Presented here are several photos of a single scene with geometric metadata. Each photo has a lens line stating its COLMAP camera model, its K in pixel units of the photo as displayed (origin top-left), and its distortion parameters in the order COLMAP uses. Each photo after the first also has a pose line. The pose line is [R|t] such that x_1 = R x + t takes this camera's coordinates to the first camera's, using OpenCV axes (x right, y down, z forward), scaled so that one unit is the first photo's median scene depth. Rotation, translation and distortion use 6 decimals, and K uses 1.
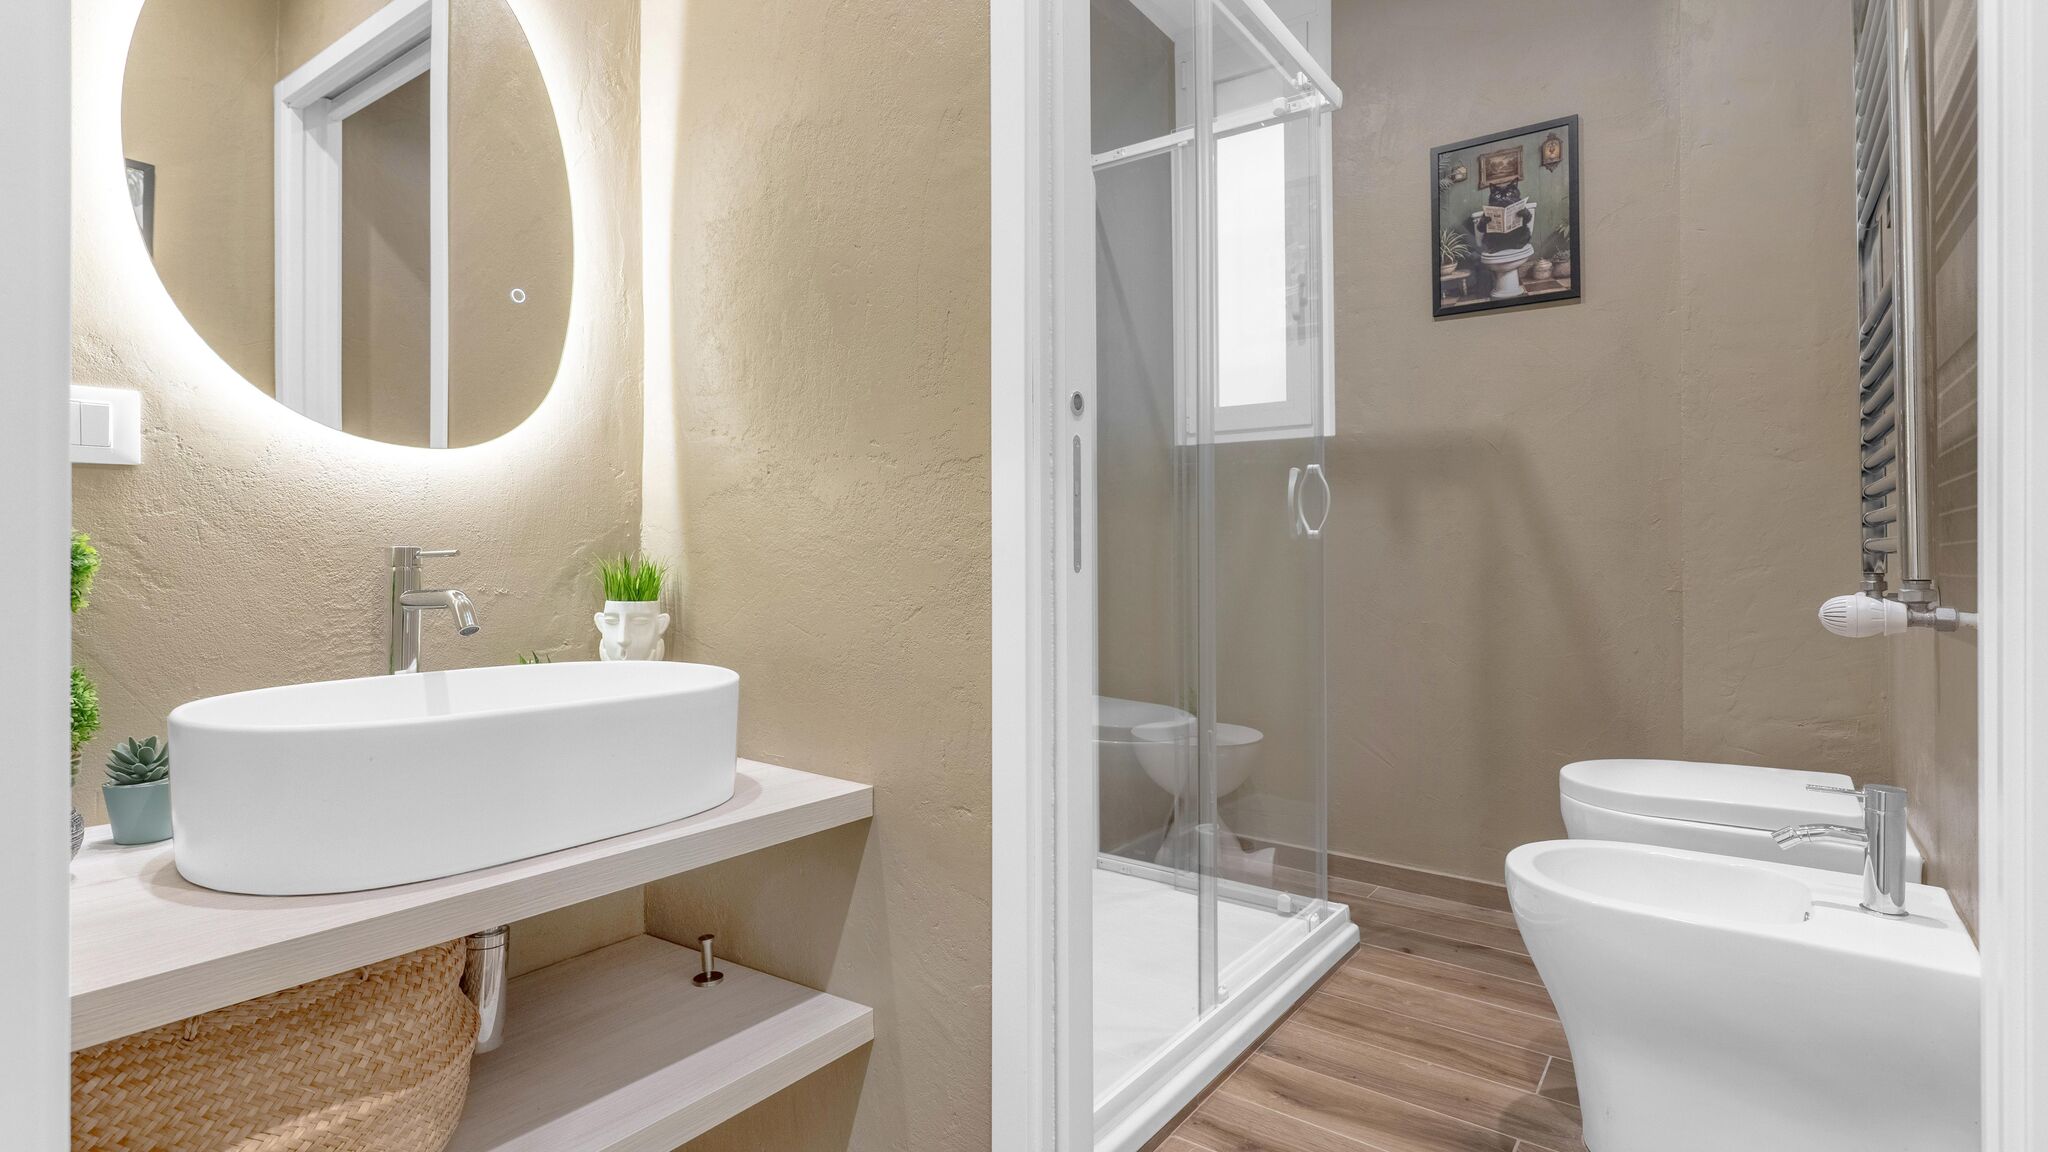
lens RADIAL K [[995.3, 0, 1027.8], [0, 995.3, 553.7], [0, 0, 1]] dist [0.000896, 0.001996]
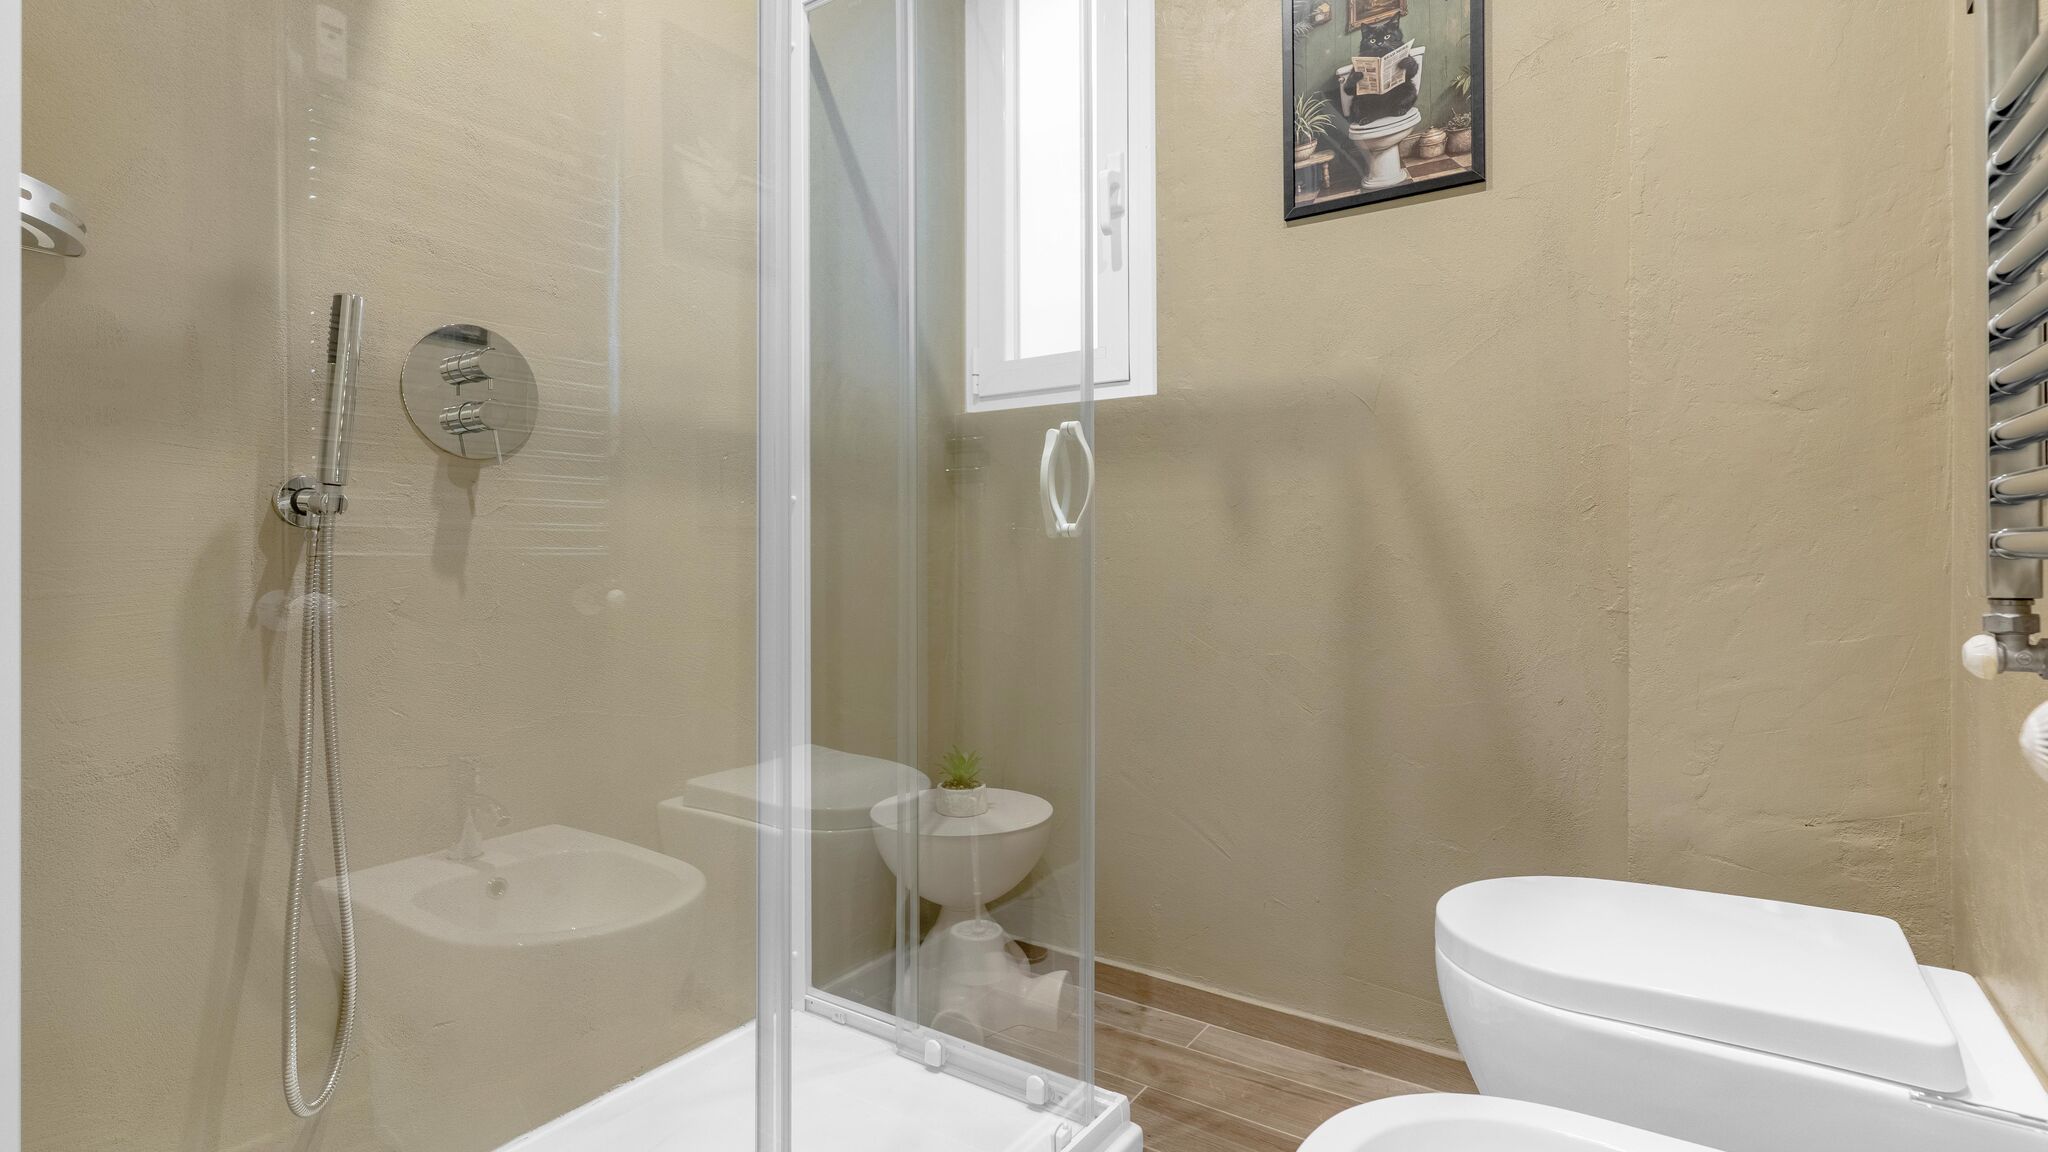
lens RADIAL K [[995.3, 0, 1018.8], [0, 995.3, 576.2], [0, 0, 1]] dist [0.000896, 0.001996]
pose [[0.999356, -0.005796, 0.035409, 0.196255], [0.005061, 0.999771, 0.020802, -0.002403], [-0.035521, -0.020609, 0.999156, 0.303221]]
